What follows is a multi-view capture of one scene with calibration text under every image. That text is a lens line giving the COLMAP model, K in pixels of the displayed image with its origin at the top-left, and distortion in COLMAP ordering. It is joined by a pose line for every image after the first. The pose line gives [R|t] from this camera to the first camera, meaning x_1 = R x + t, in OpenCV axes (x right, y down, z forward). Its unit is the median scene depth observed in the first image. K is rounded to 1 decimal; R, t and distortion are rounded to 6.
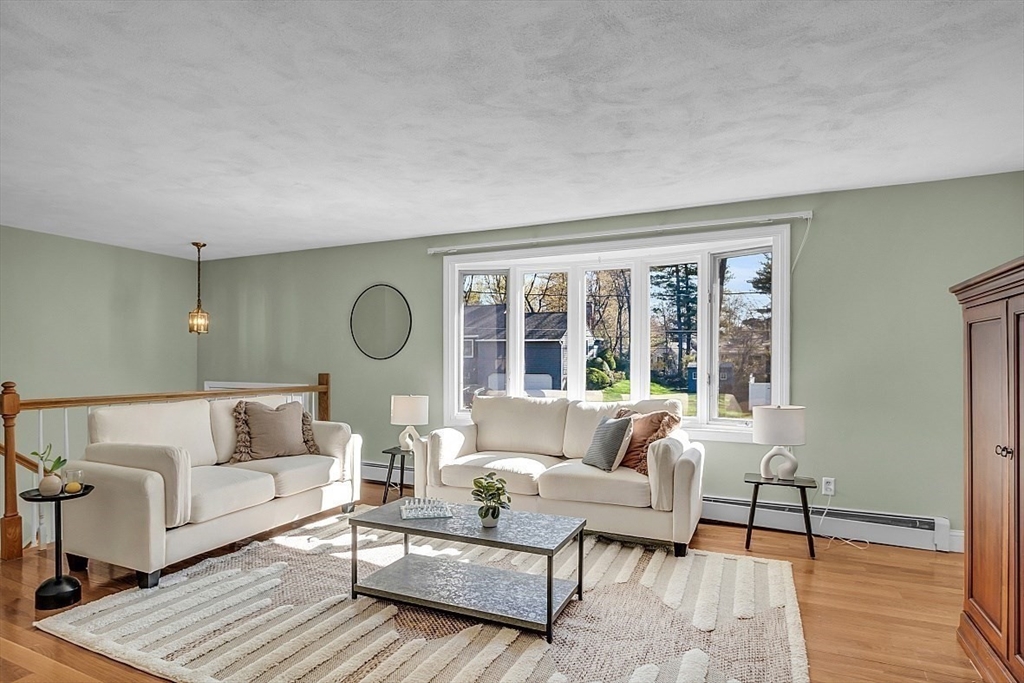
lens RADIAL K [[575.4, 0, 503.4], [0, 575.4, 369.7], [0, 0, 1]] dist [-0.015439, -0.000231]
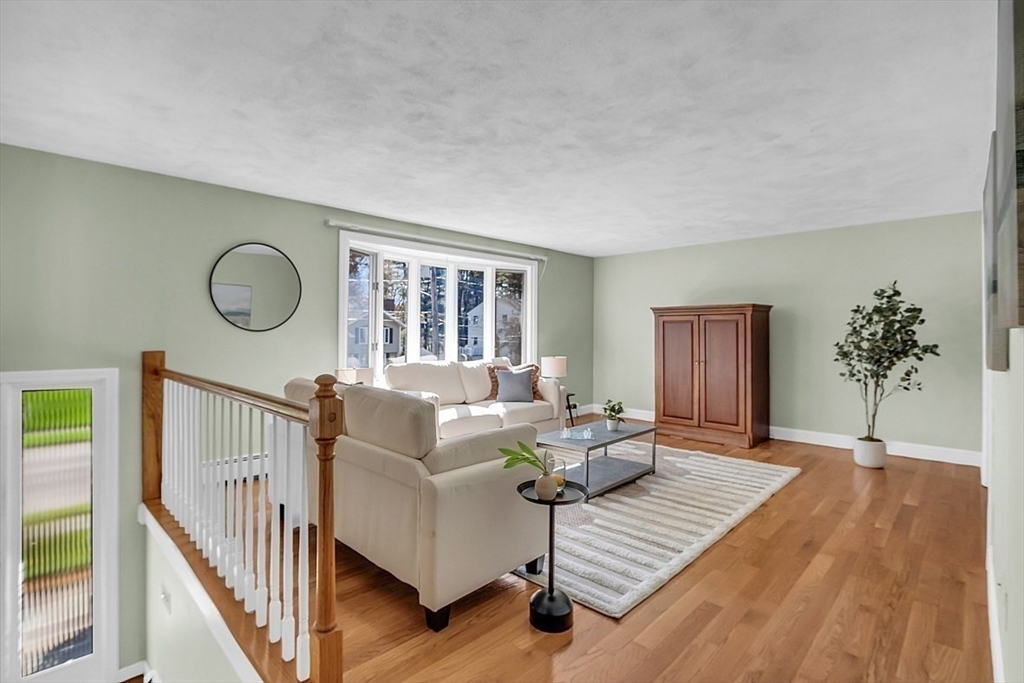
lens RADIAL K [[474.9, 0, 511.4], [0, 474.9, 335.2], [0, 0, 1]] dist [-0.018332, 0.002414]
pose [[0.324896, -0.002198, 0.945747, -1.038347], [0.011130, 0.999937, -0.001500, -0.009832], [-0.945684, 0.011014, 0.324900, 0.583865]]
